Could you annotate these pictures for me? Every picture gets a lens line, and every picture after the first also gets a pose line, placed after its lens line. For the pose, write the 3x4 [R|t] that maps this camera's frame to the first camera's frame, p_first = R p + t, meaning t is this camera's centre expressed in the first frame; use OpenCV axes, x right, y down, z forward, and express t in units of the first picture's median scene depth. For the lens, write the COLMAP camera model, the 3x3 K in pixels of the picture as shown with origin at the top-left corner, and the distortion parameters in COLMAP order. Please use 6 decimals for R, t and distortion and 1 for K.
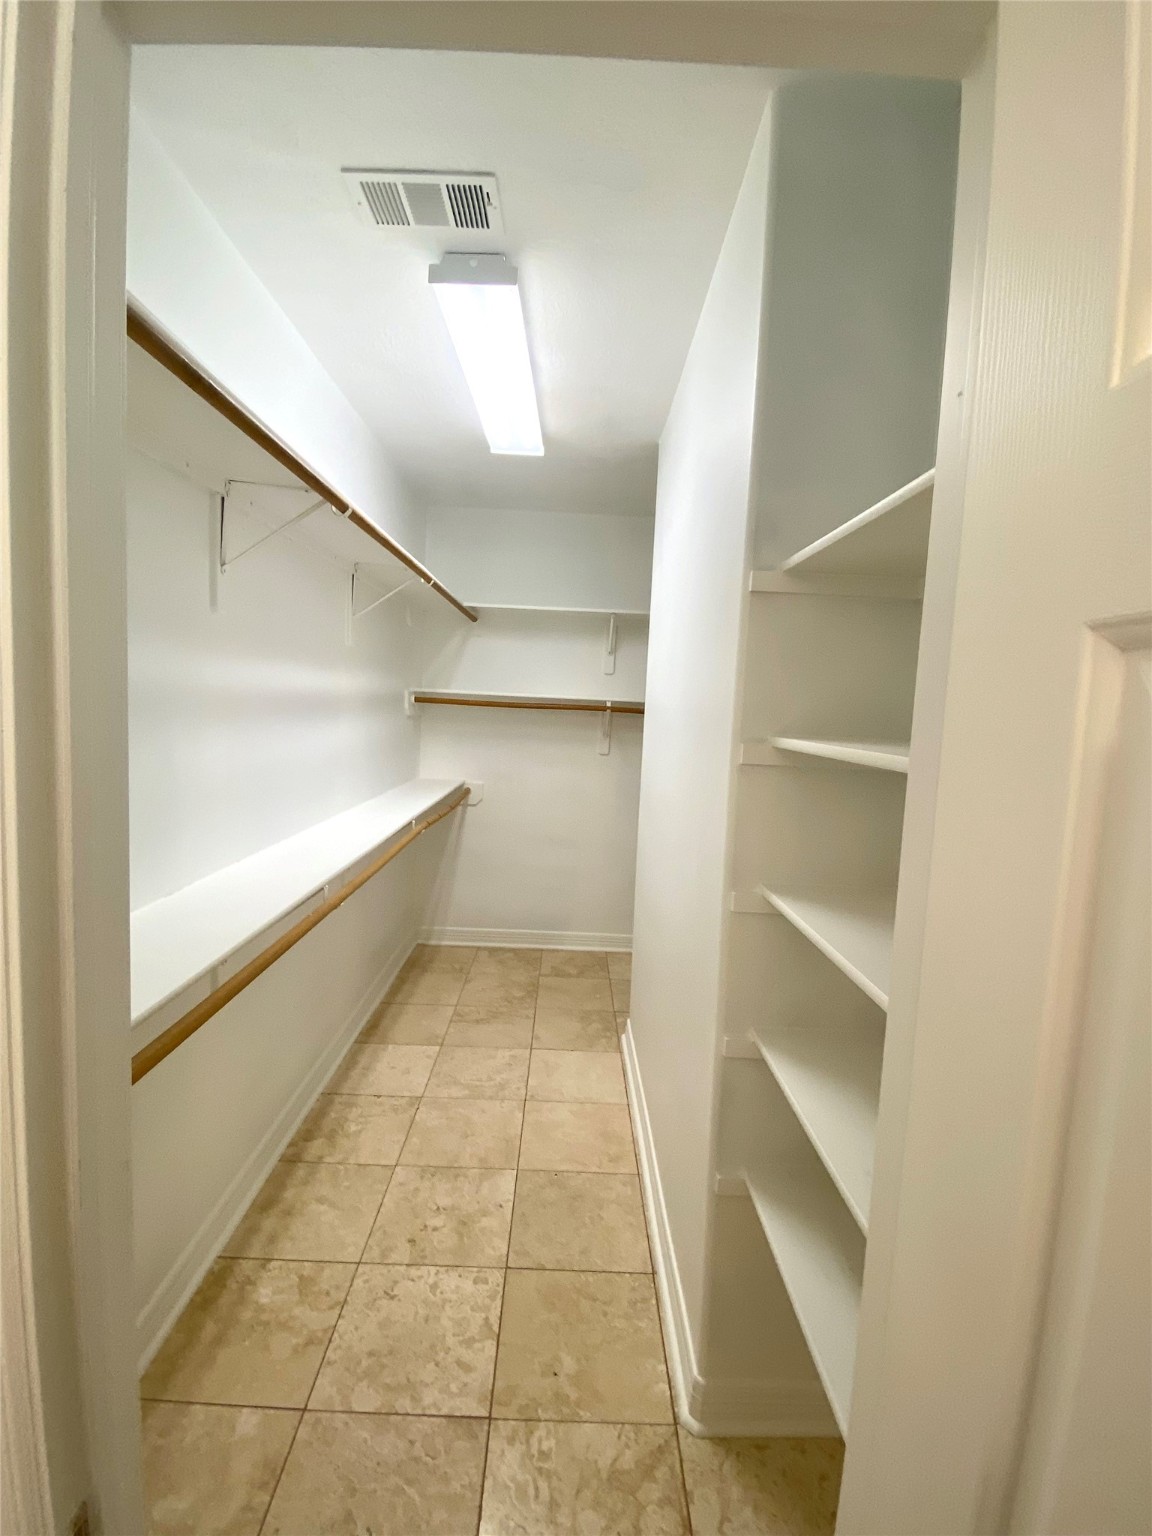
lens RADIAL K [[686.1, 0, 573.8], [0, 686.1, 770.0], [0, 0, 1]] dist [-0.003461, -0.003637]
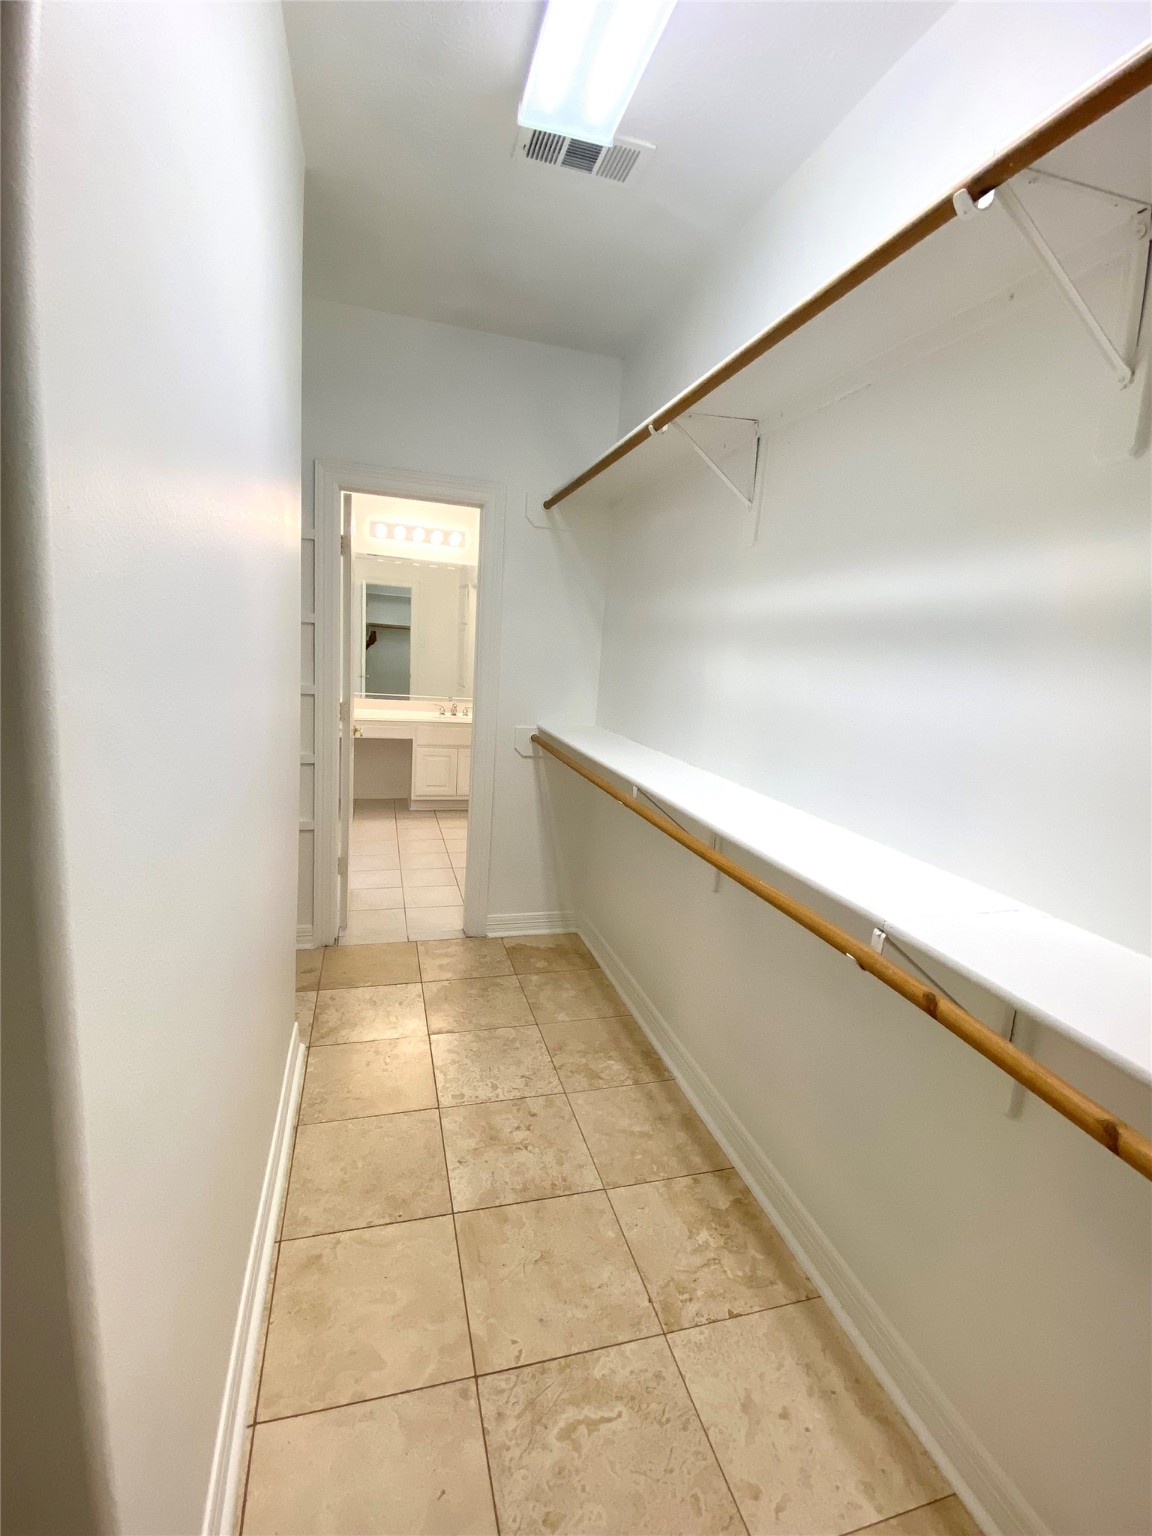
lens RADIAL K [[686.1, 0, 578.9], [0, 686.1, 762.7], [0, 0, 1]] dist [-0.003461, -0.003637]
pose [[-0.954660, -0.062590, -0.291045, 0.038014], [-0.138073, 0.959229, 0.246609, -0.105300], [0.263743, 0.275613, -0.924379, 1.666684]]
